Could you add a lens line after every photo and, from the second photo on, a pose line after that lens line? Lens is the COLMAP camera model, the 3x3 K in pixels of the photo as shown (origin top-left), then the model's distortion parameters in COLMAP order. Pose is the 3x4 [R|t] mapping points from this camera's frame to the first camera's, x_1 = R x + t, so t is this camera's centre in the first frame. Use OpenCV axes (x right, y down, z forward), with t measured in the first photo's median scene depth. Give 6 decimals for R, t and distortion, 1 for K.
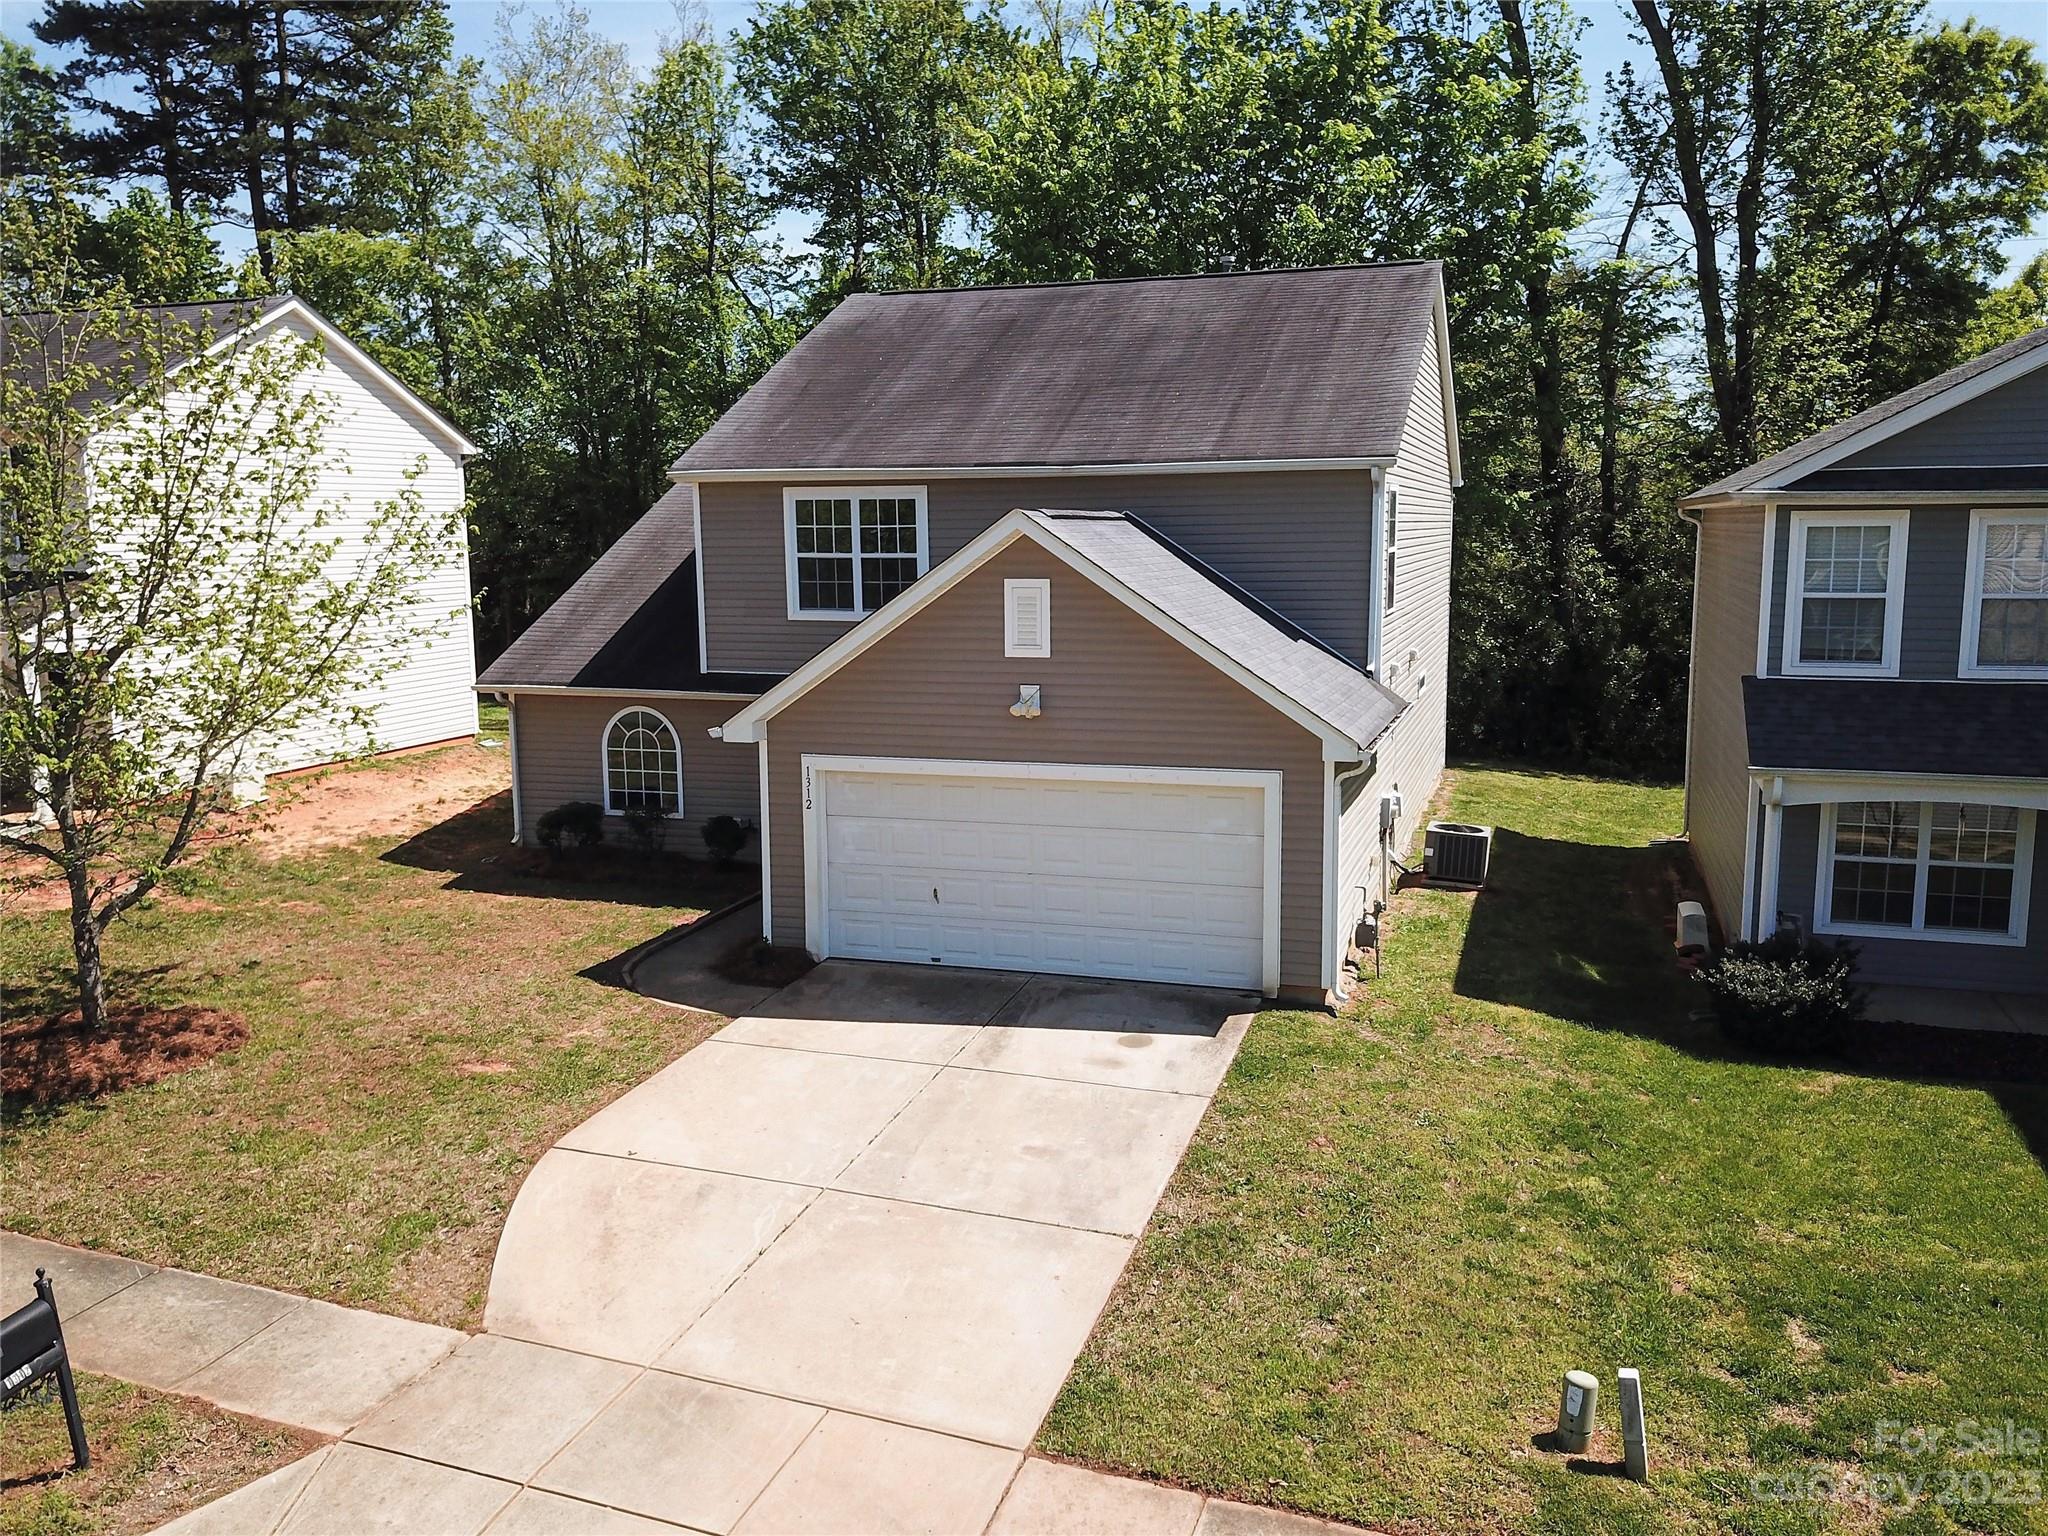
lens RADIAL K [[1578.3, 0, 1028.6], [0, 1578.3, 774.7], [0, 0, 1]] dist [-0.011732, -0.005071]
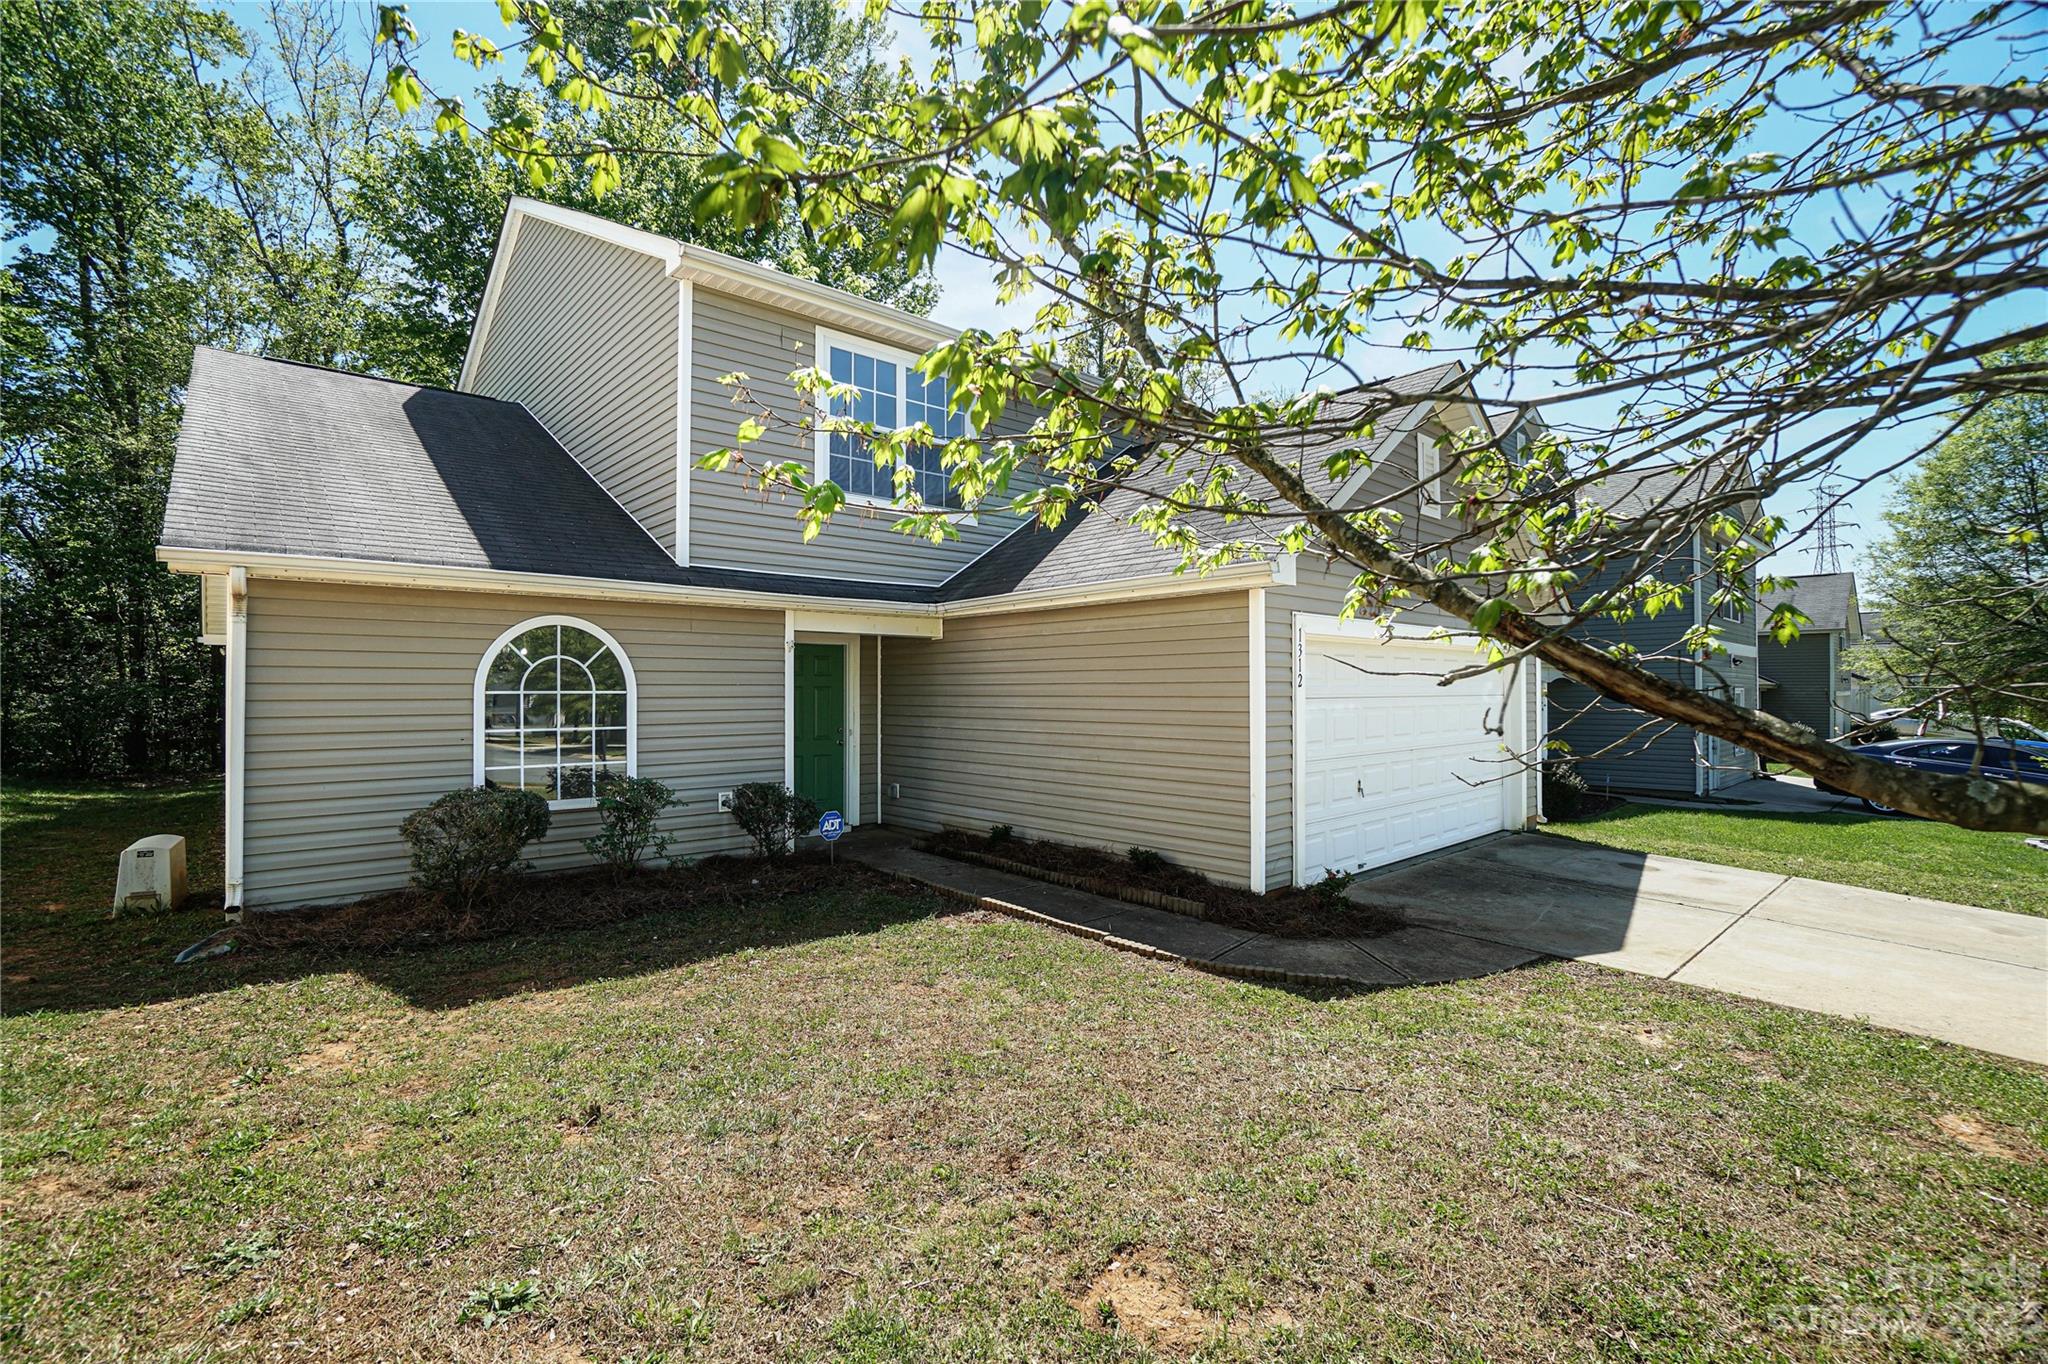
lens RADIAL K [[936.6, 0, 1007.8], [0, 936.6, 670.3], [0, 0, 1]] dist [-0.033403, 0.003458]
pose [[0.523895, 0.023987, 0.851445, -0.486823], [0.126440, 0.986339, -0.105585, 0.035810], [-0.842346, 0.162972, 0.513705, 0.744341]]
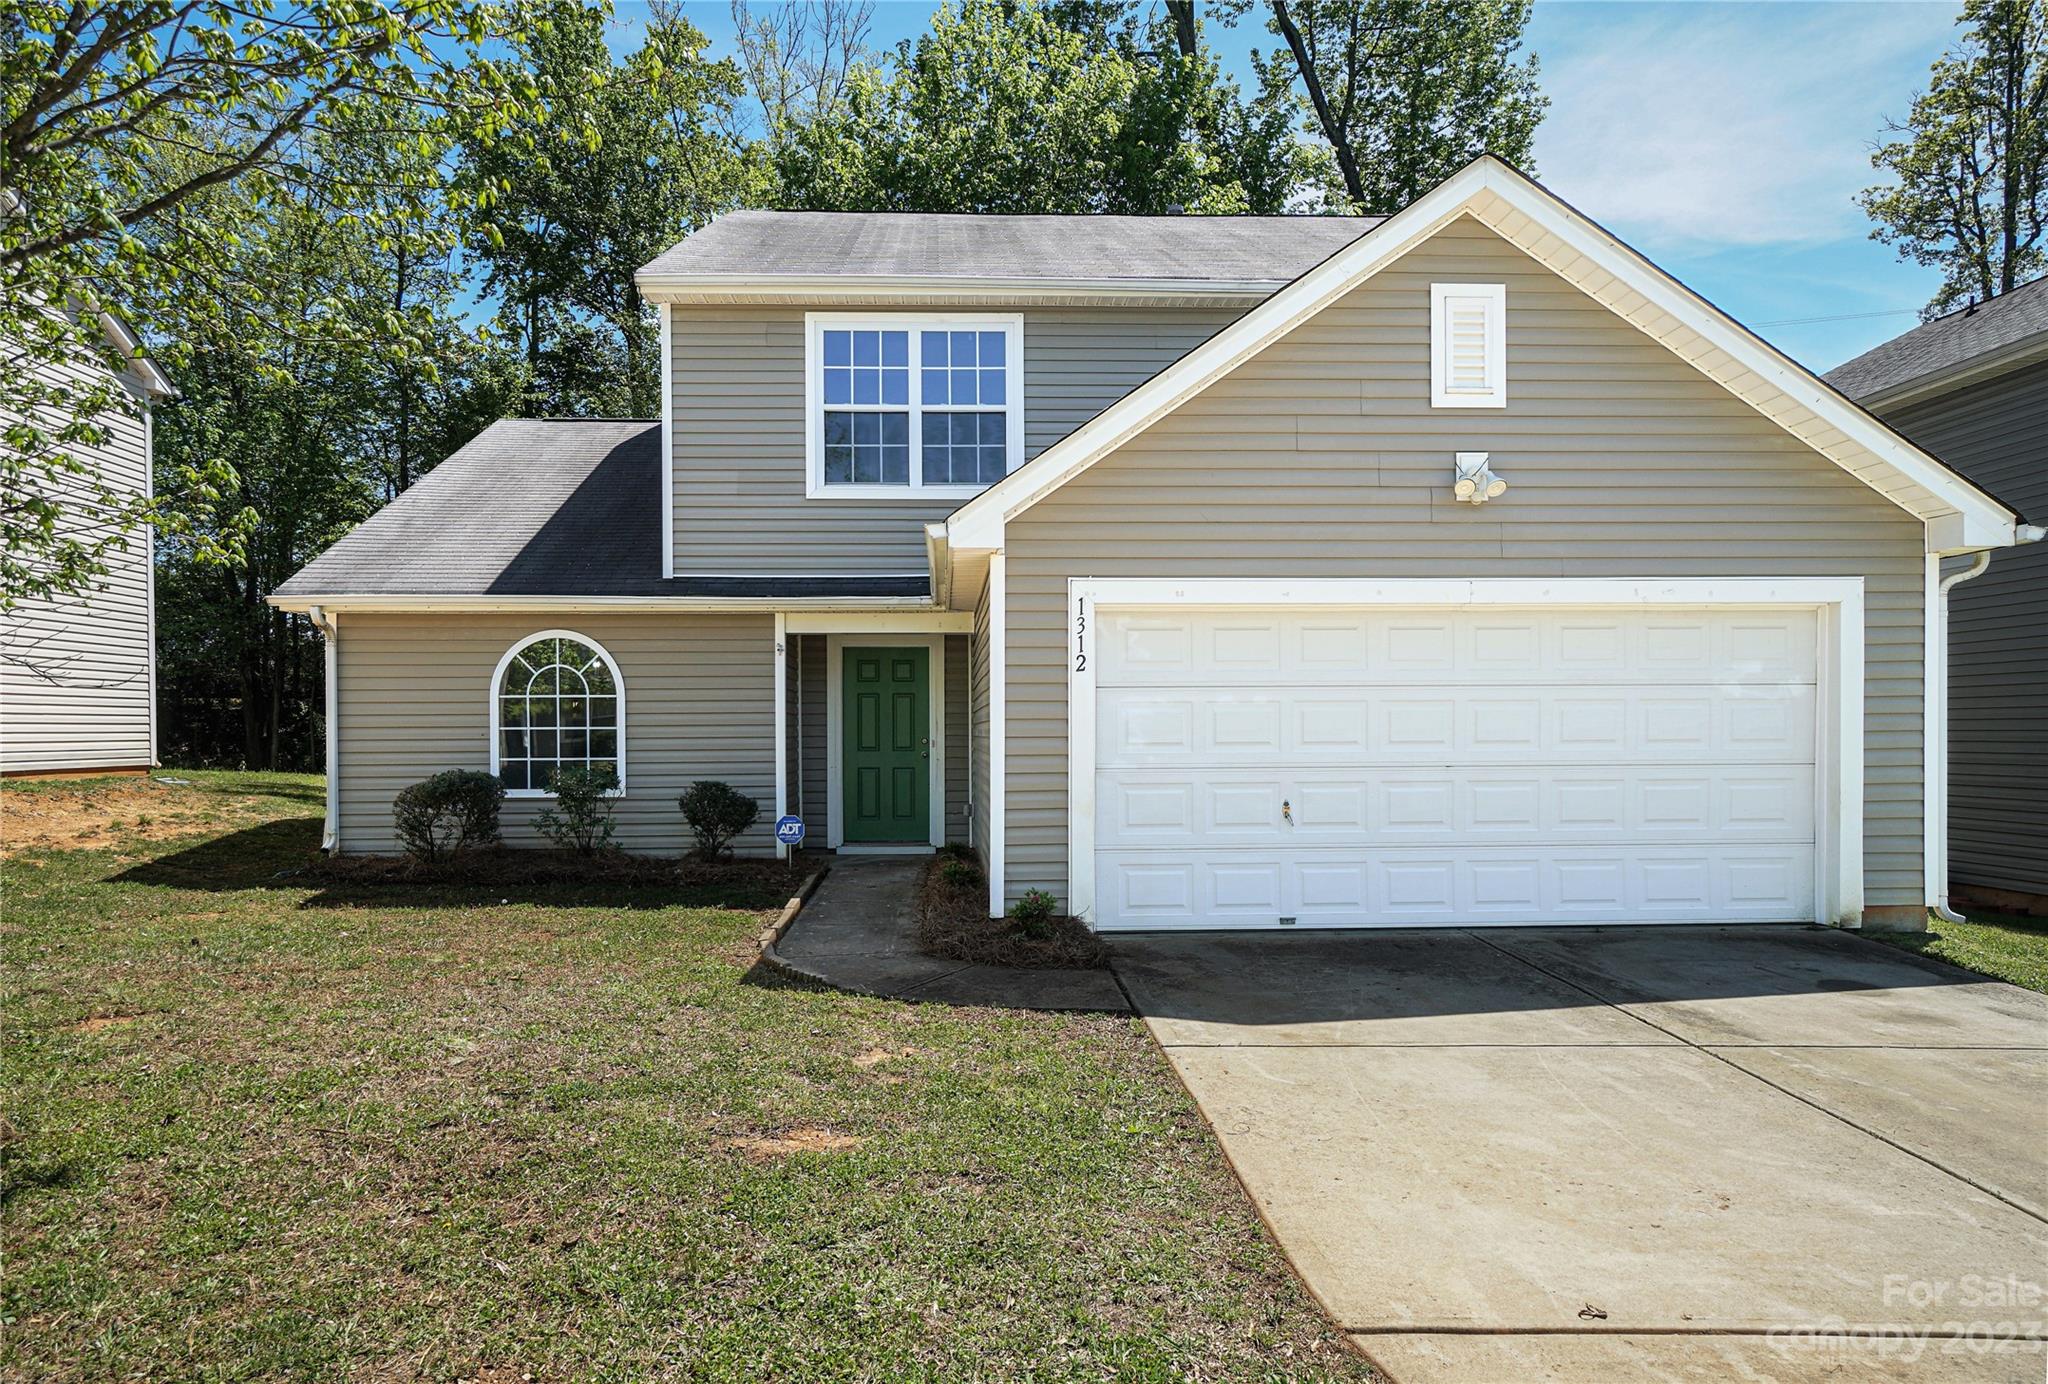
lens RADIAL K [[1306.6, 0, 960.0], [0, 1306.6, 728.6], [0, 0, 1]] dist [-0.002554, 0.000630]
pose [[0.948270, 0.004178, 0.317437, -0.281360], [0.045039, 0.988029, -0.147547, 0.094100], [-0.314253, 0.154211, 0.936730, 0.469692]]
